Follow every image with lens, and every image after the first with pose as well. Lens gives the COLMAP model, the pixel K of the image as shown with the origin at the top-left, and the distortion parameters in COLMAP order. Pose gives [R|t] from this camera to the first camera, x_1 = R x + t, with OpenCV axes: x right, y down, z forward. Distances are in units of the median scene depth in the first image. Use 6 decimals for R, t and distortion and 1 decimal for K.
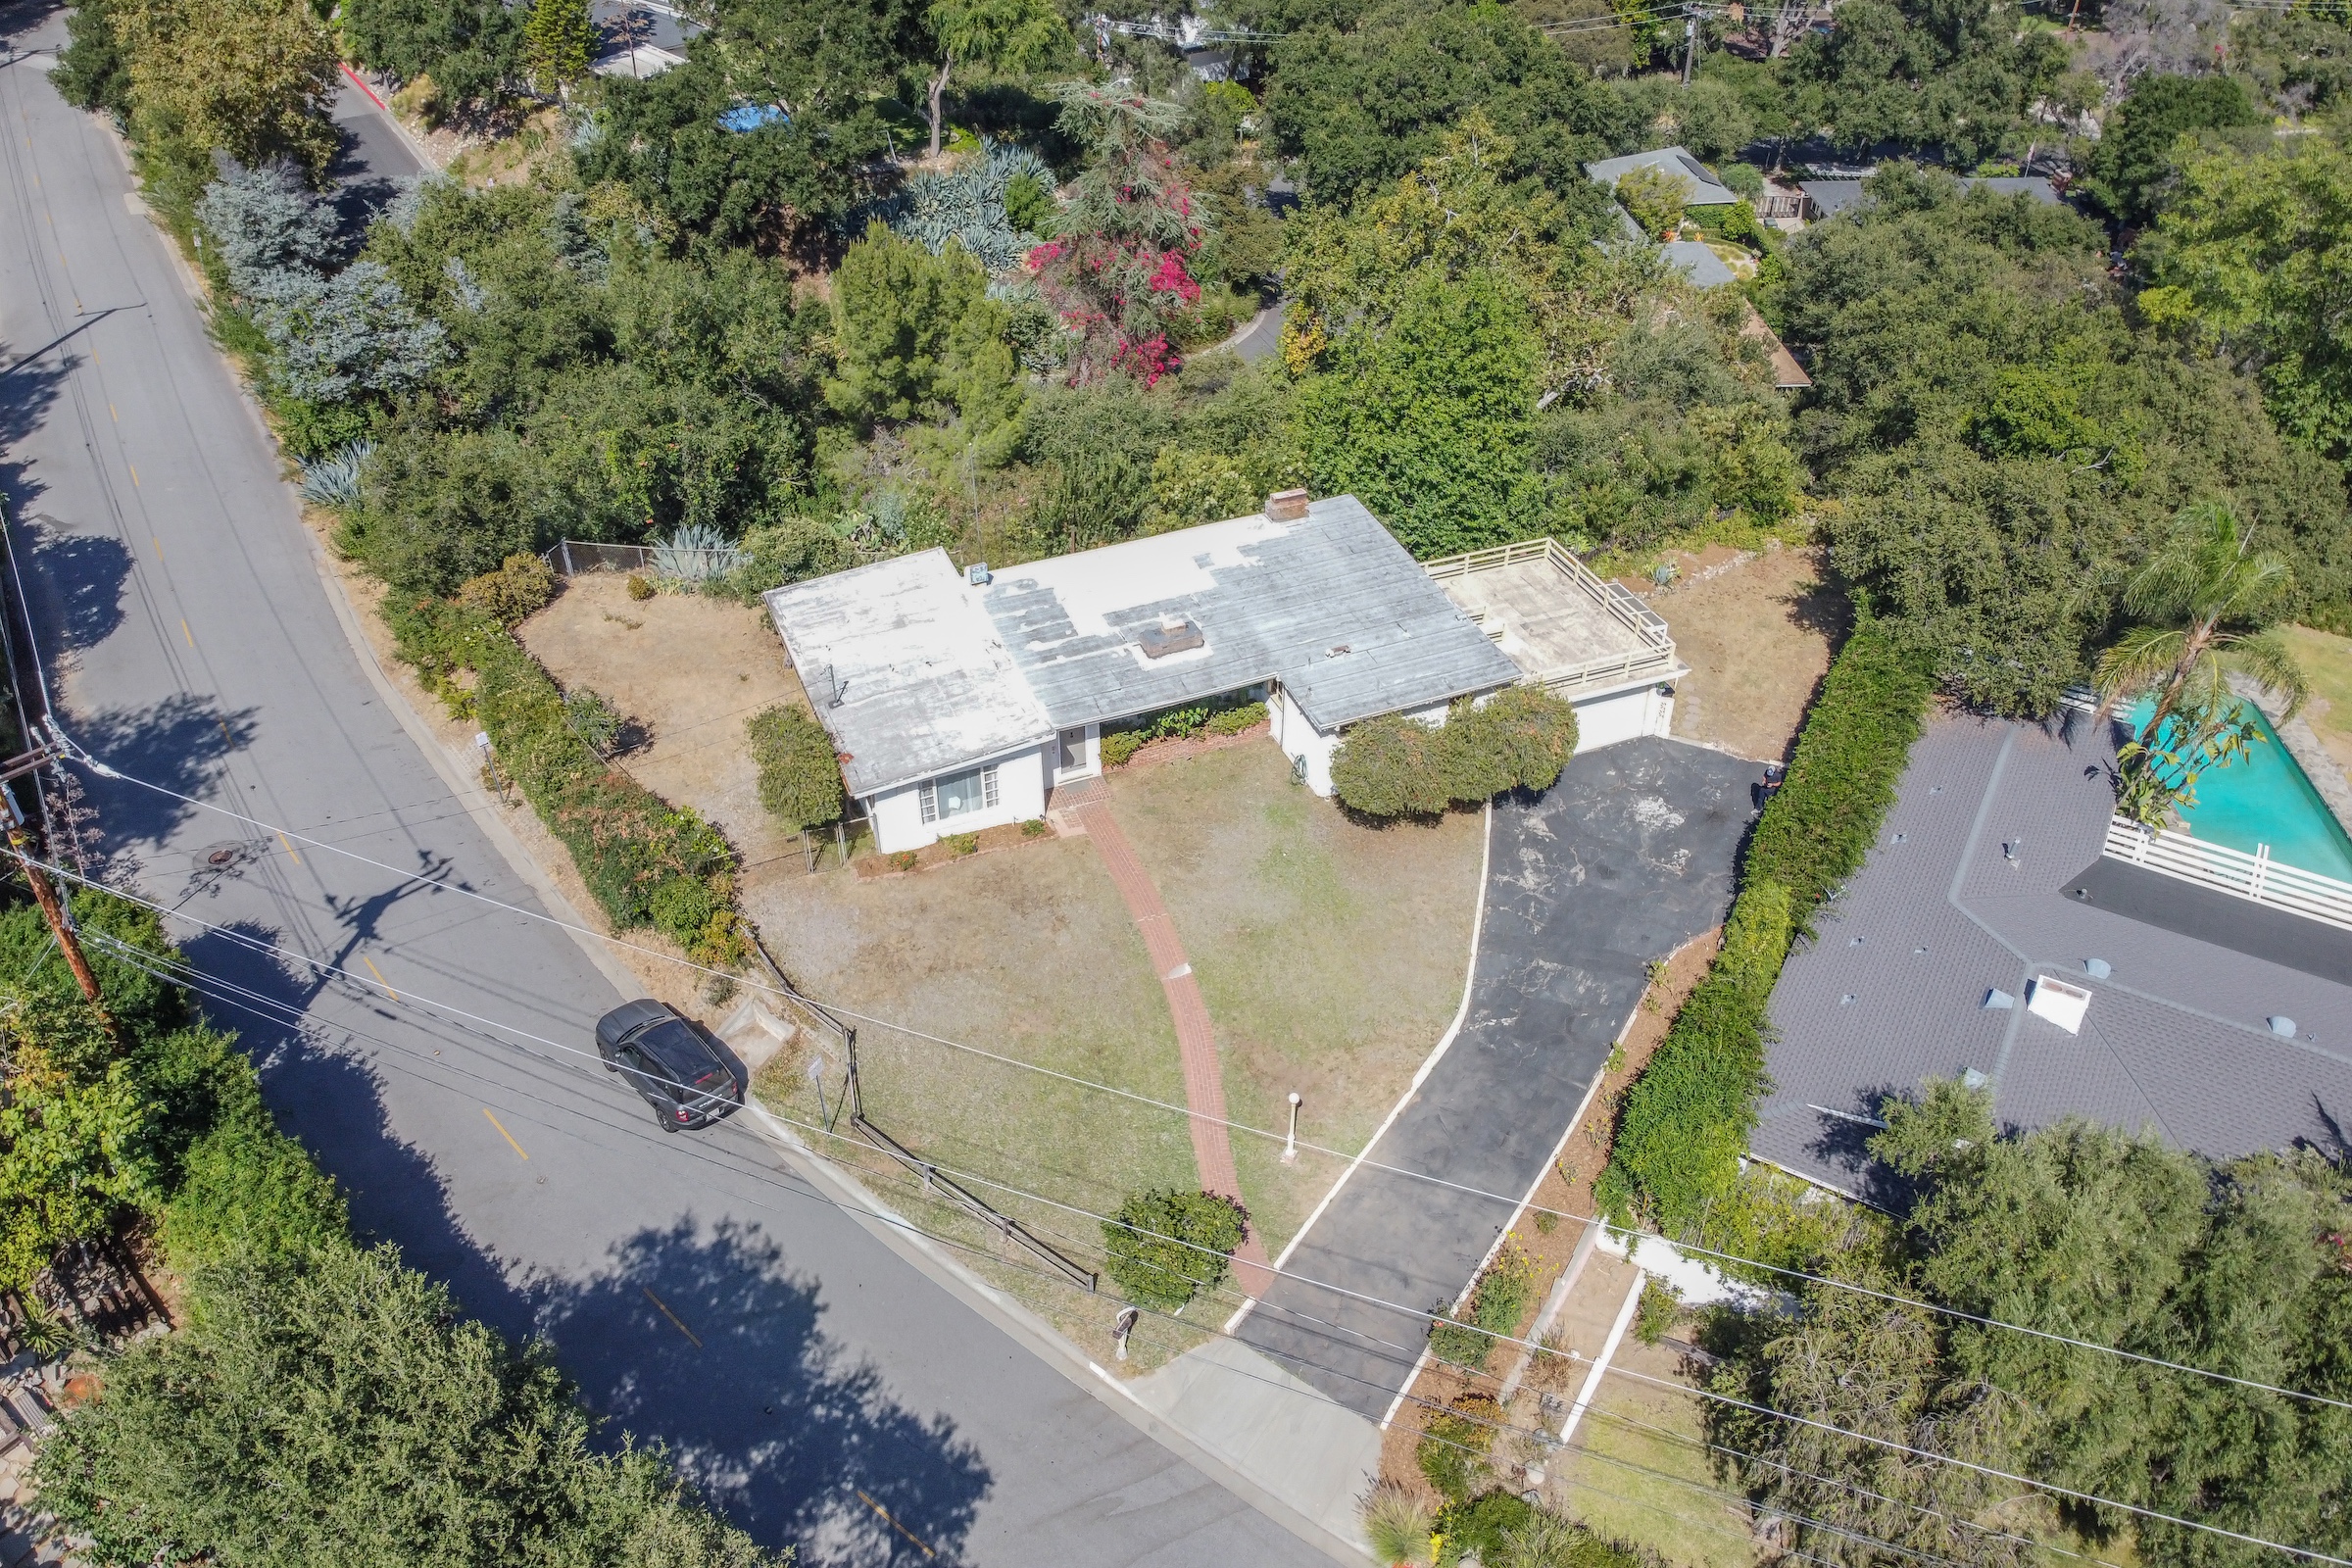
lens RADIAL K [[1785.9, 0, 1177.8], [0, 1785.9, 784.5], [0, 0, 1]] dist [0.009742, -0.015707]
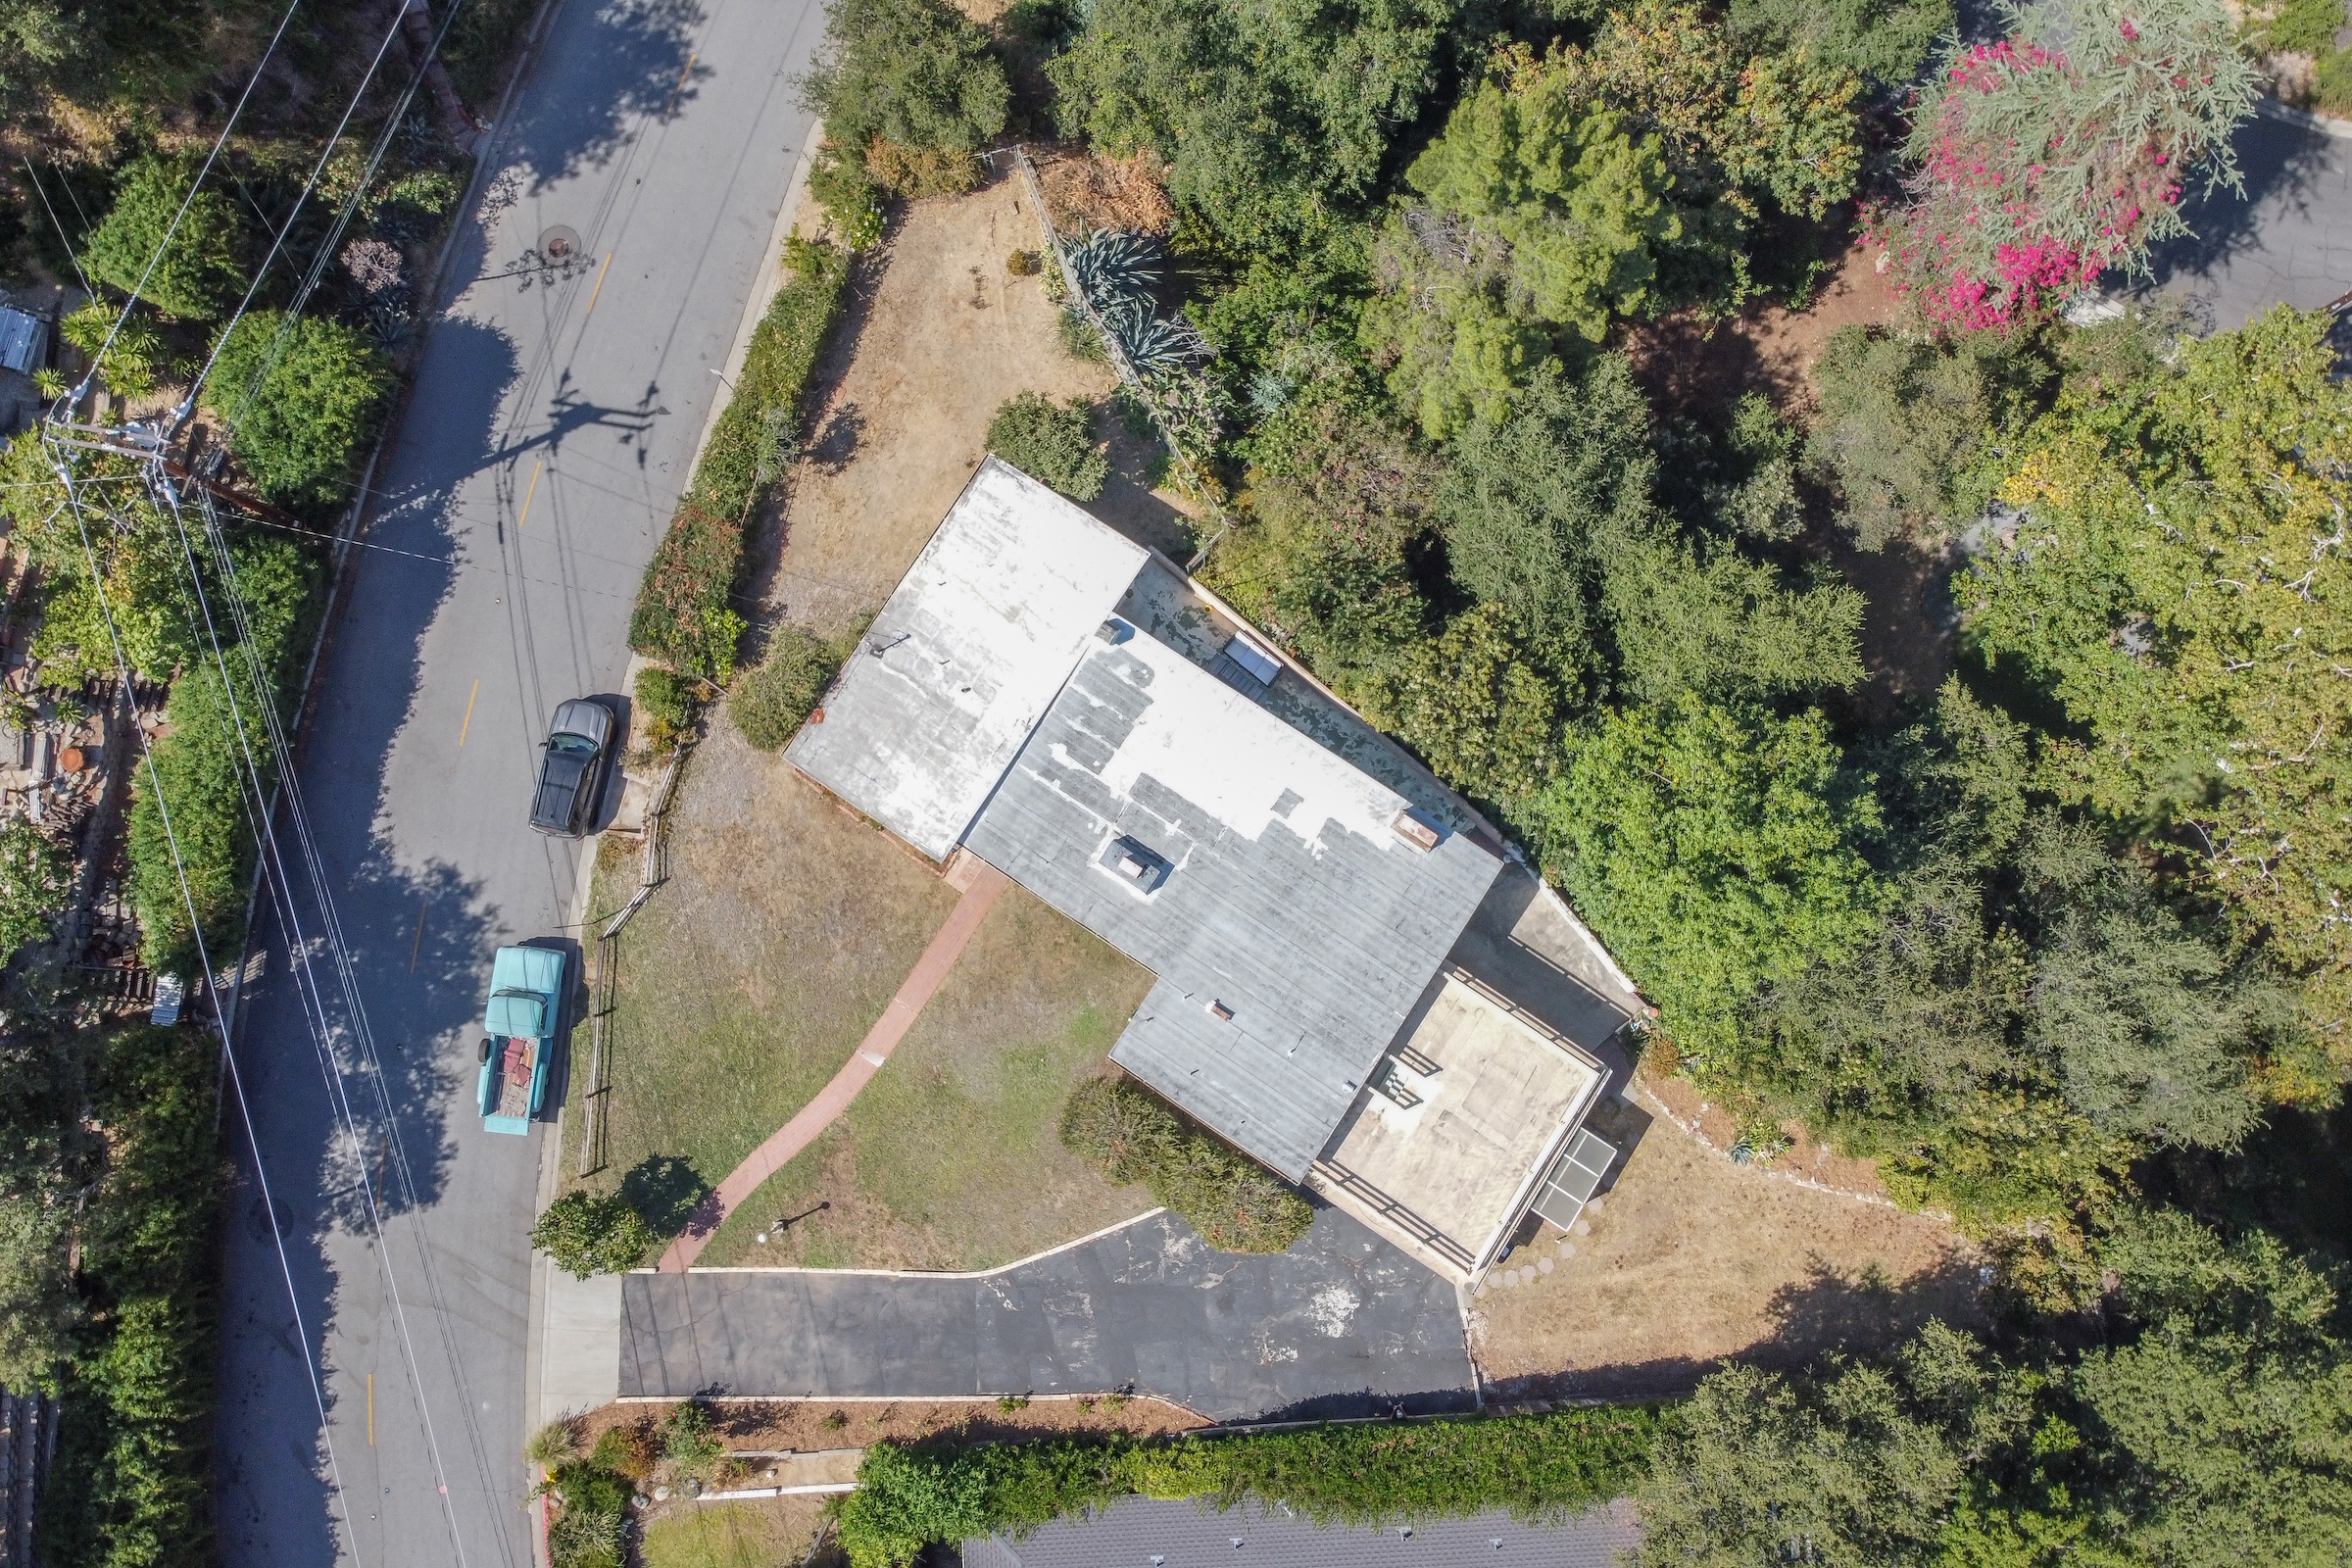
lens RADIAL K [[1785.9, 0, 1170.9], [0, 1785.9, 780.3], [0, 0, 1]] dist [0.009742, -0.015707]
pose [[0.556742, 0.826540, -0.082881, 0.045946], [-0.496422, 0.411049, 0.764594, -0.783518], [0.666036, -0.384538, 0.639161, 0.368735]]
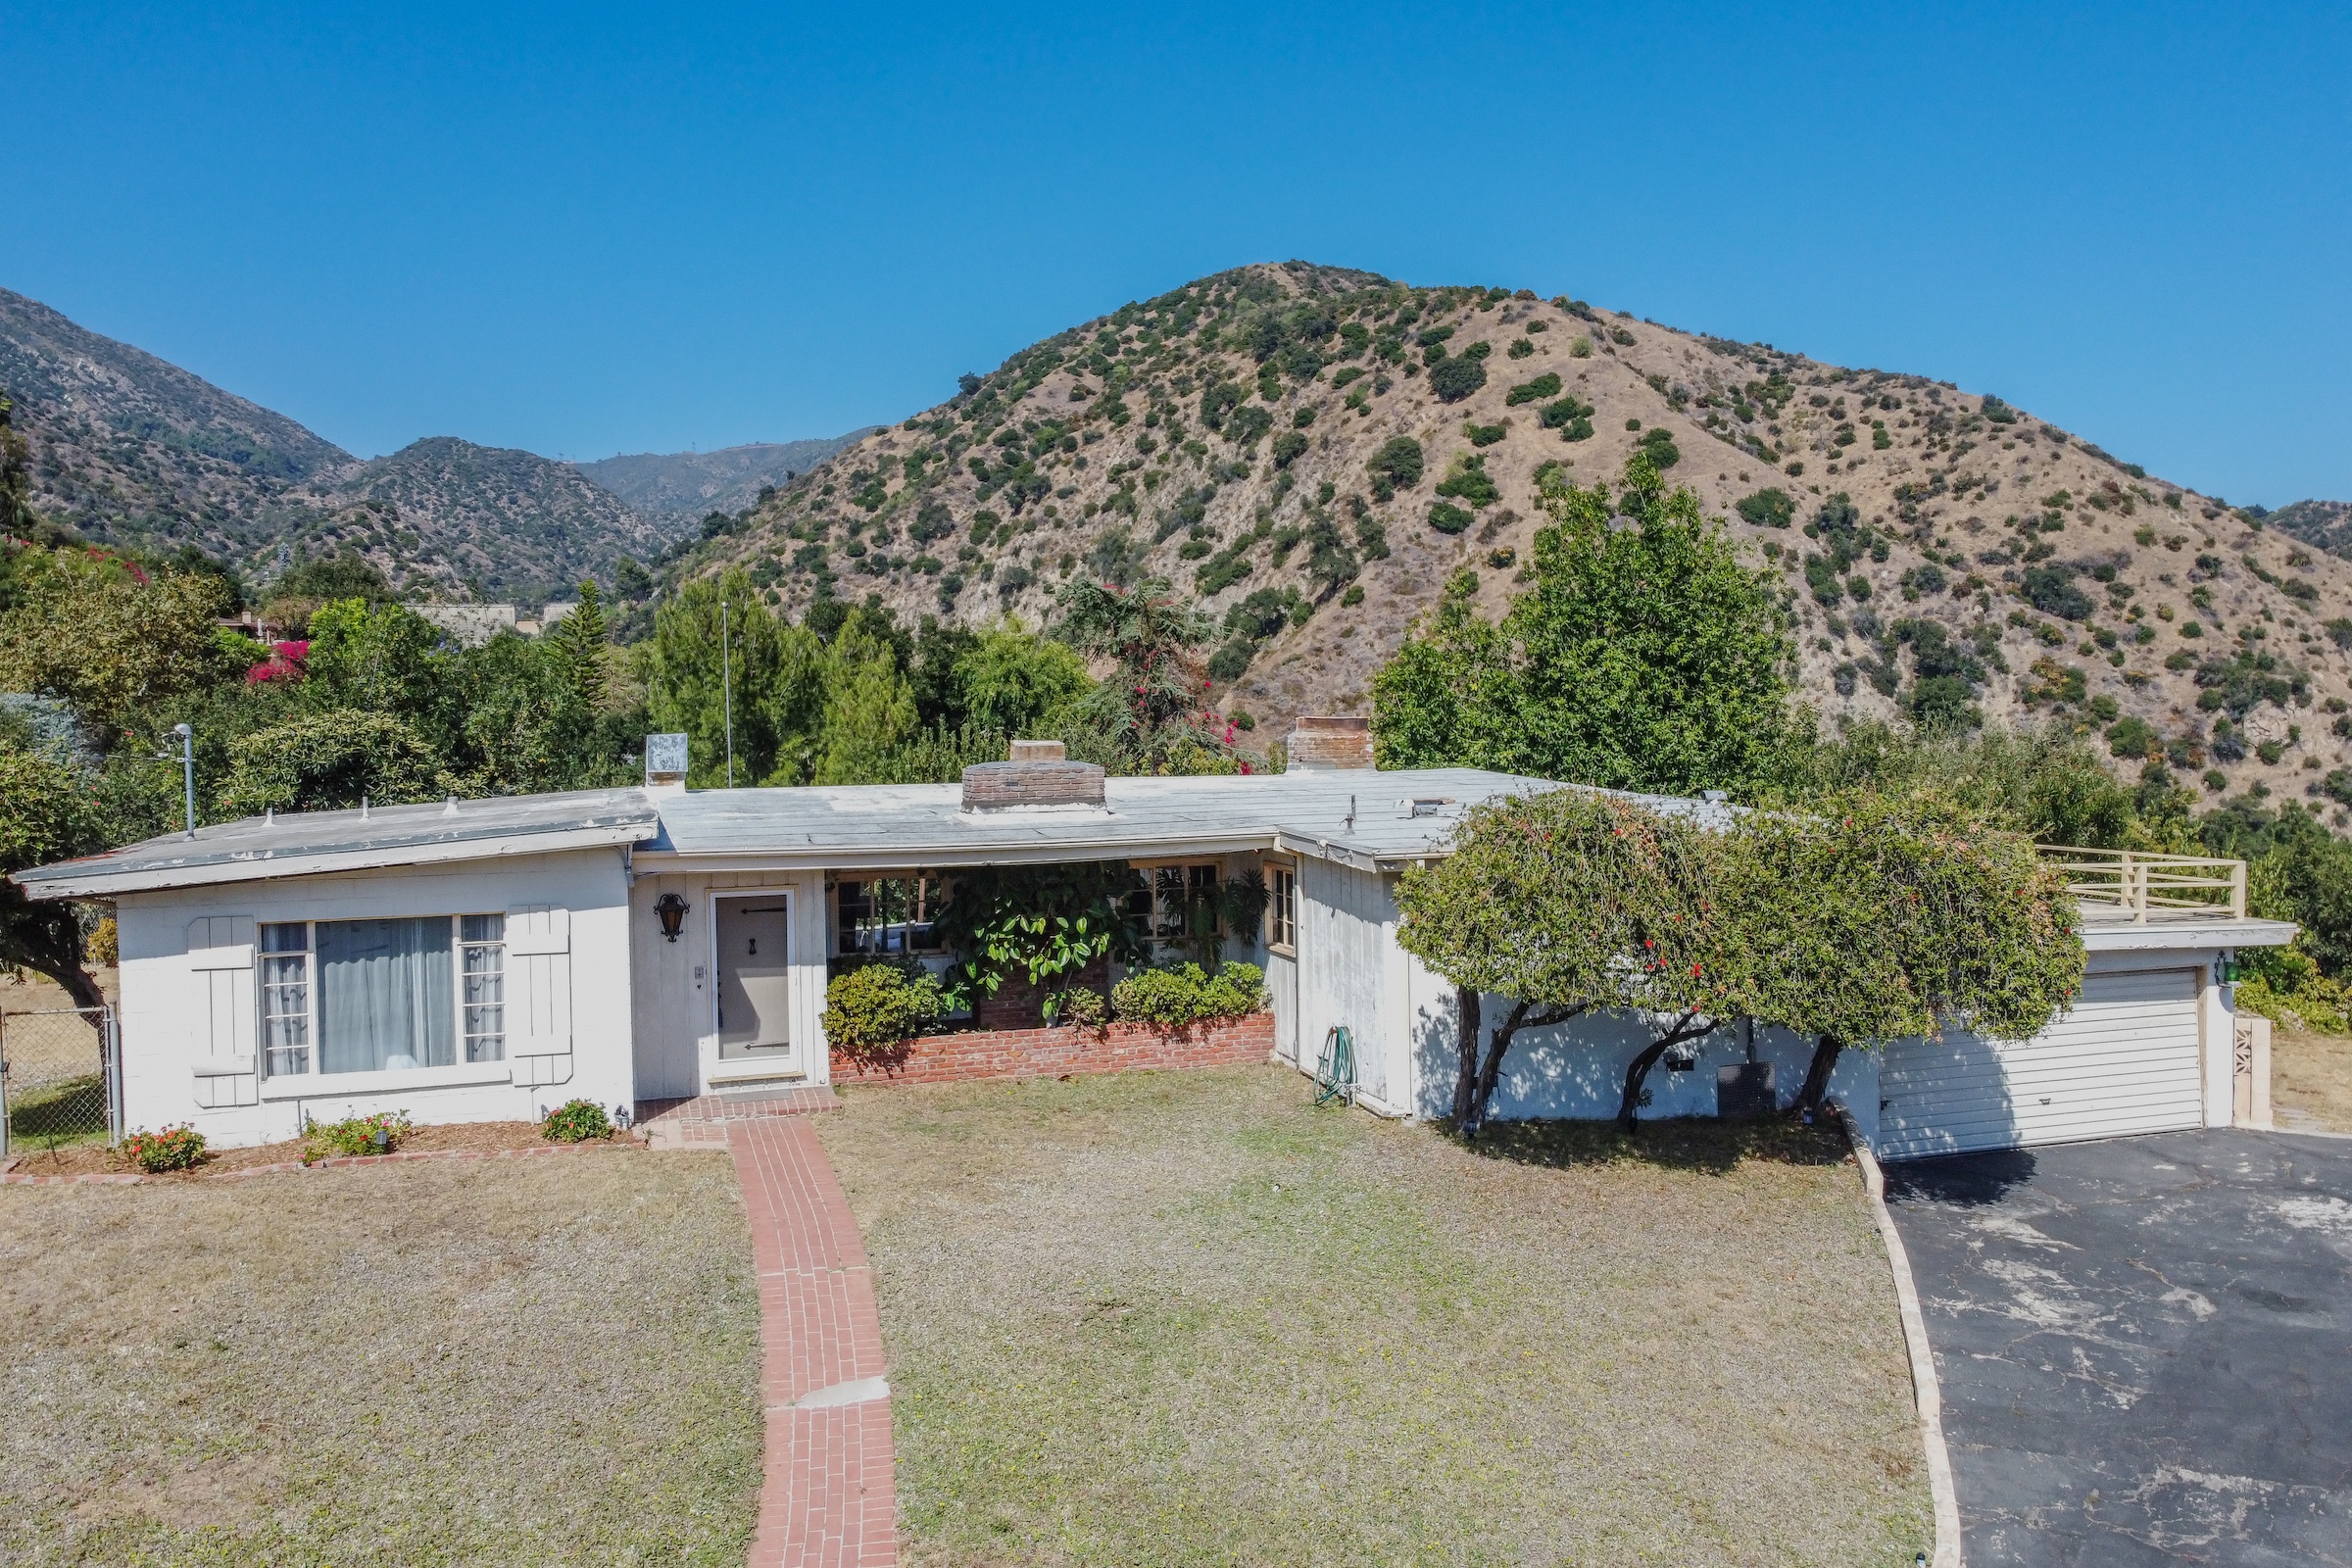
lens RADIAL K [[1785.9, 0, 1173.4], [0, 1785.9, 782.3], [0, 0, 1]] dist [0.009742, -0.015707]
pose [[0.995870, -0.010163, -0.090217, 0.062565], [-0.044198, 0.813735, -0.579553, 0.150827], [0.079303, 0.581147, 0.809926, 0.593073]]
